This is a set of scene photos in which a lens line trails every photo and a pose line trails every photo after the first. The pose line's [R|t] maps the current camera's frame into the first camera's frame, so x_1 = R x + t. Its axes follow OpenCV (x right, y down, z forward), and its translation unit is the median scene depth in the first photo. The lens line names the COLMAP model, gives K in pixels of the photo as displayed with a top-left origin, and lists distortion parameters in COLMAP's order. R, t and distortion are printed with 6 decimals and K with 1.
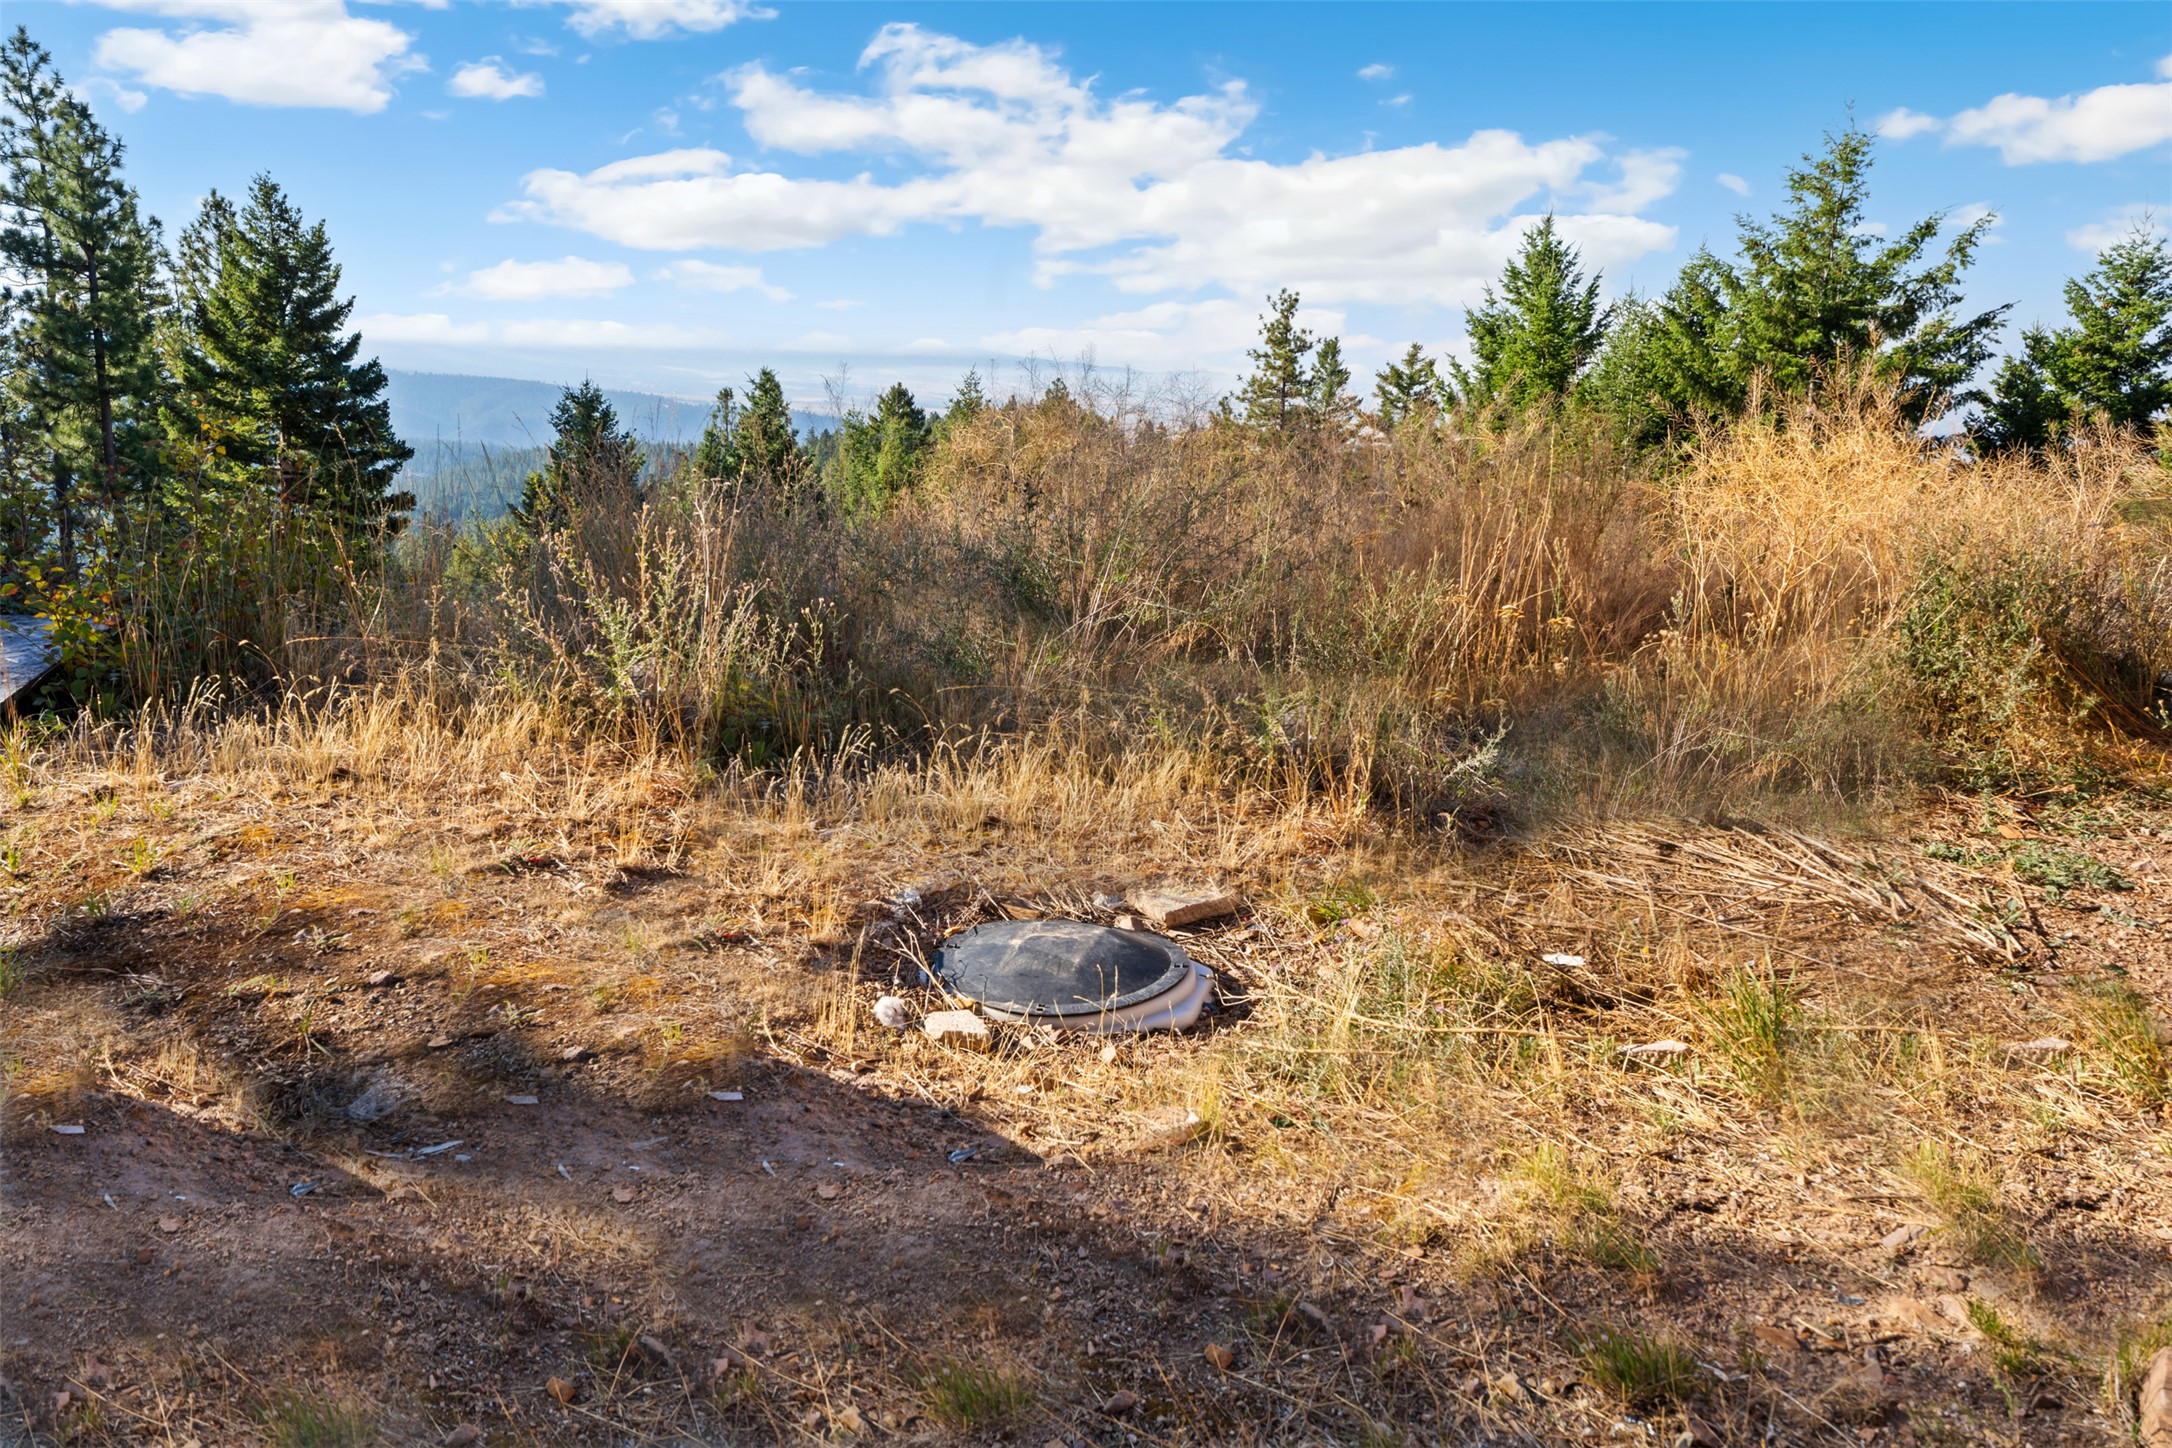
lens RADIAL K [[1477.1, 0, 1086.0], [0, 1477.1, 724.0], [0, 0, 1]] dist [-0.007027, 0.018616]
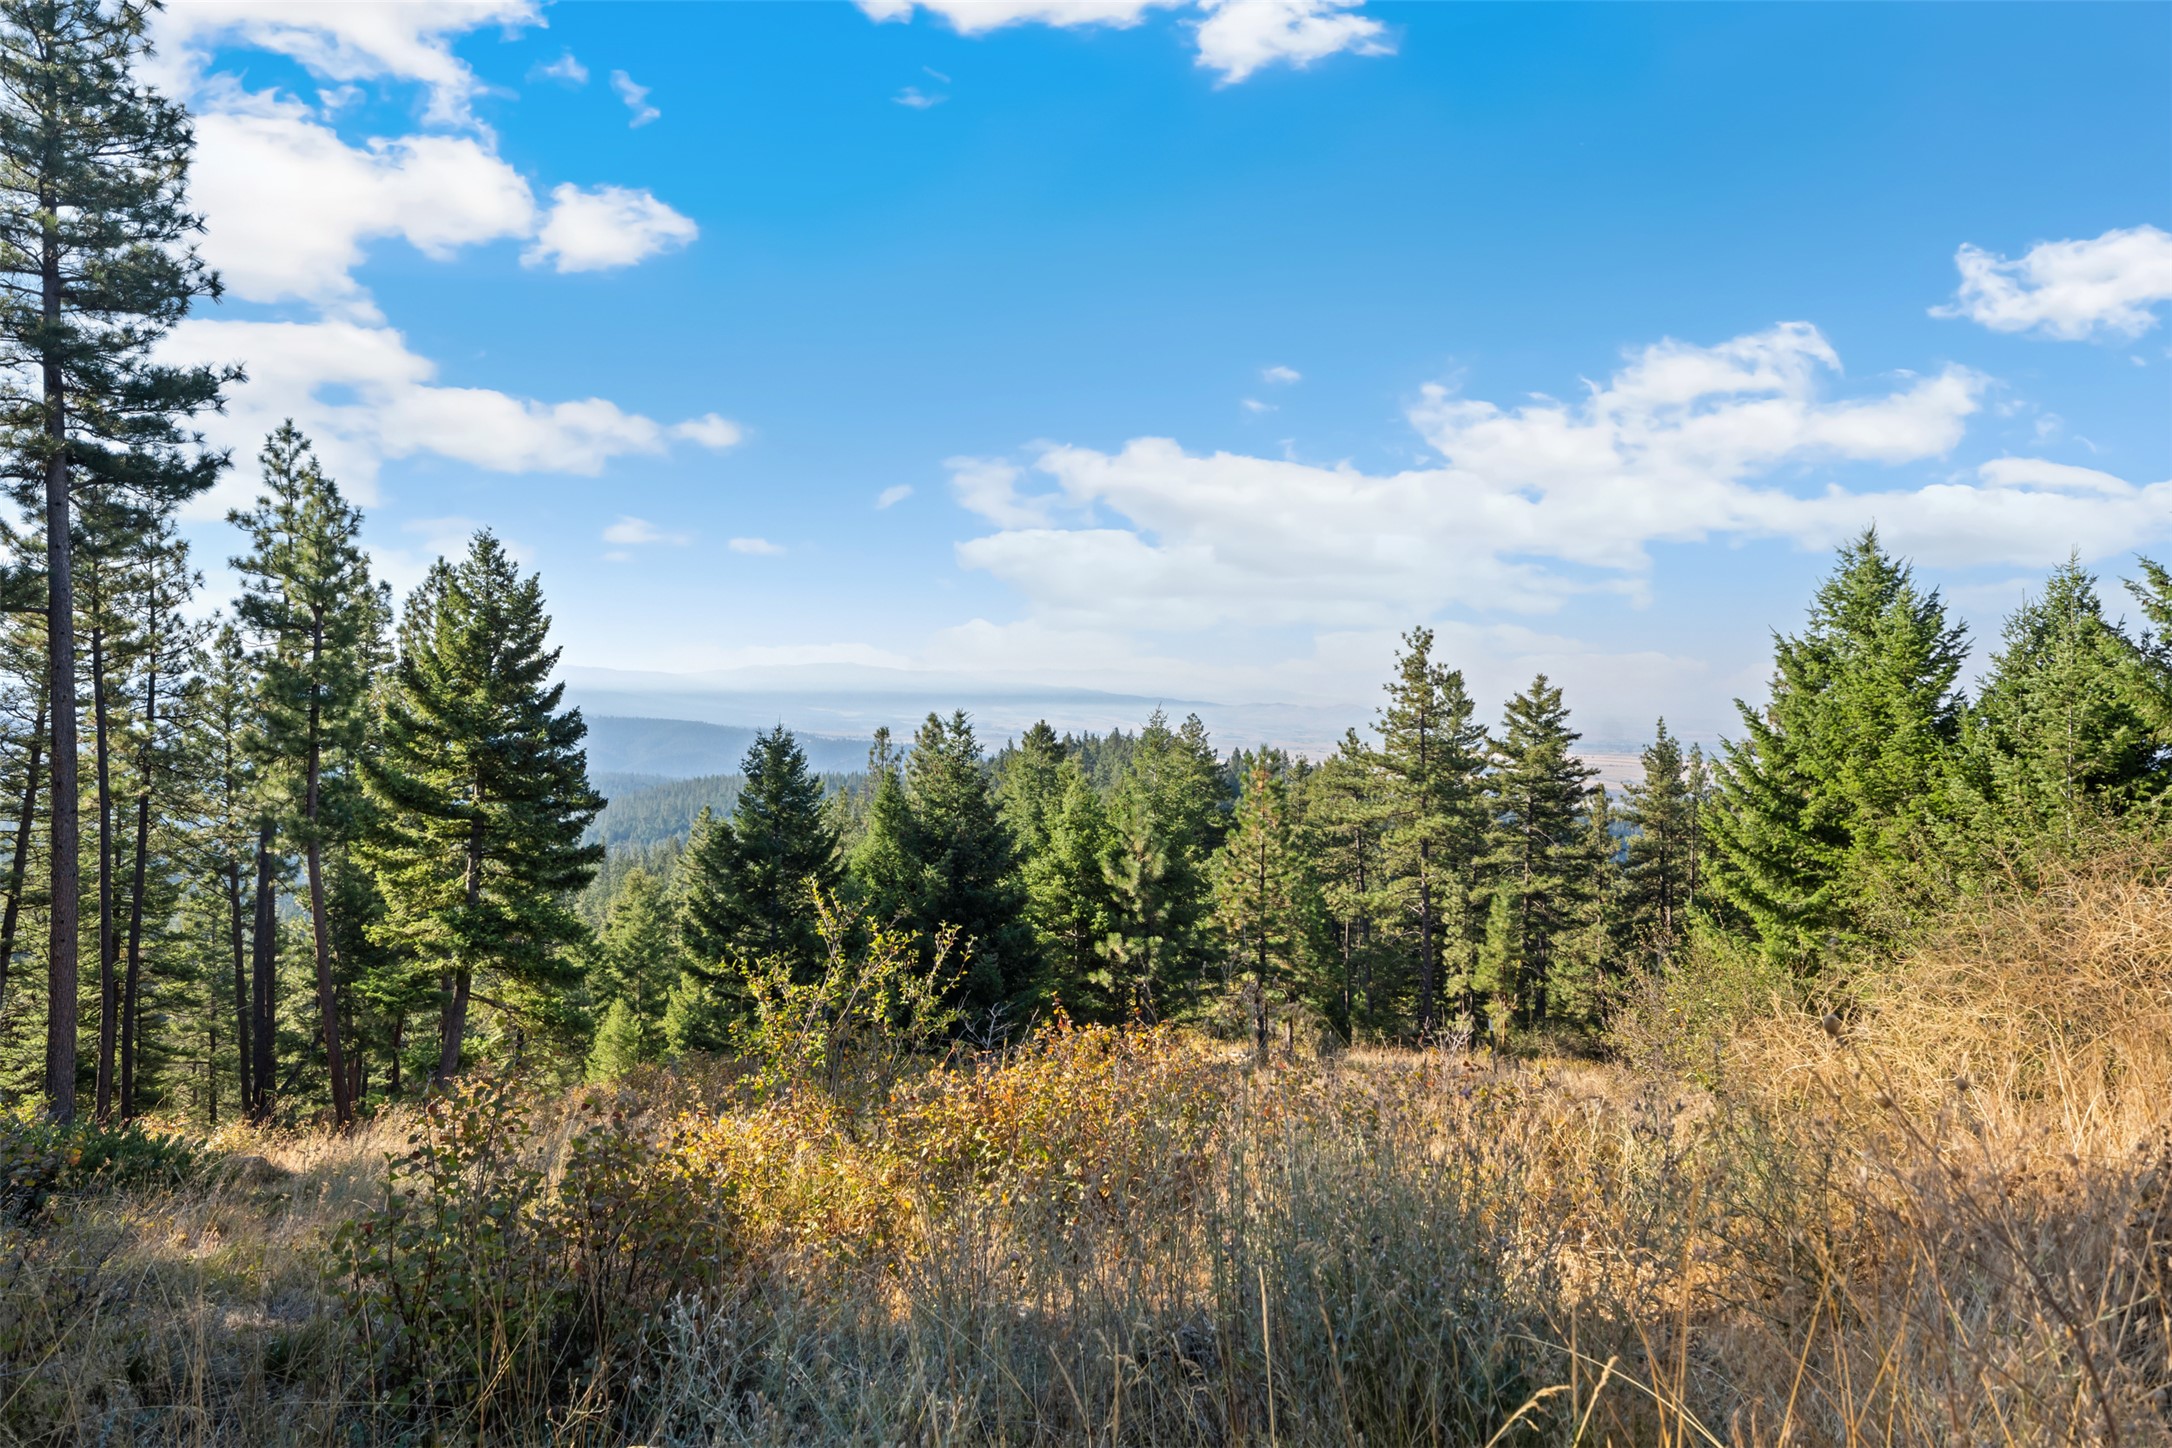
lens RADIAL K [[1360.5, 0, 1086.0], [0, 1360.5, 724.0], [0, 0, 1]] dist [-0.001082, 0.002127]
pose [[0.997129, -0.016352, -0.073941, -0.066321], [-0.000296, 0.975560, -0.219735, -0.033305], [0.075727, 0.219126, 0.972753, 0.128114]]
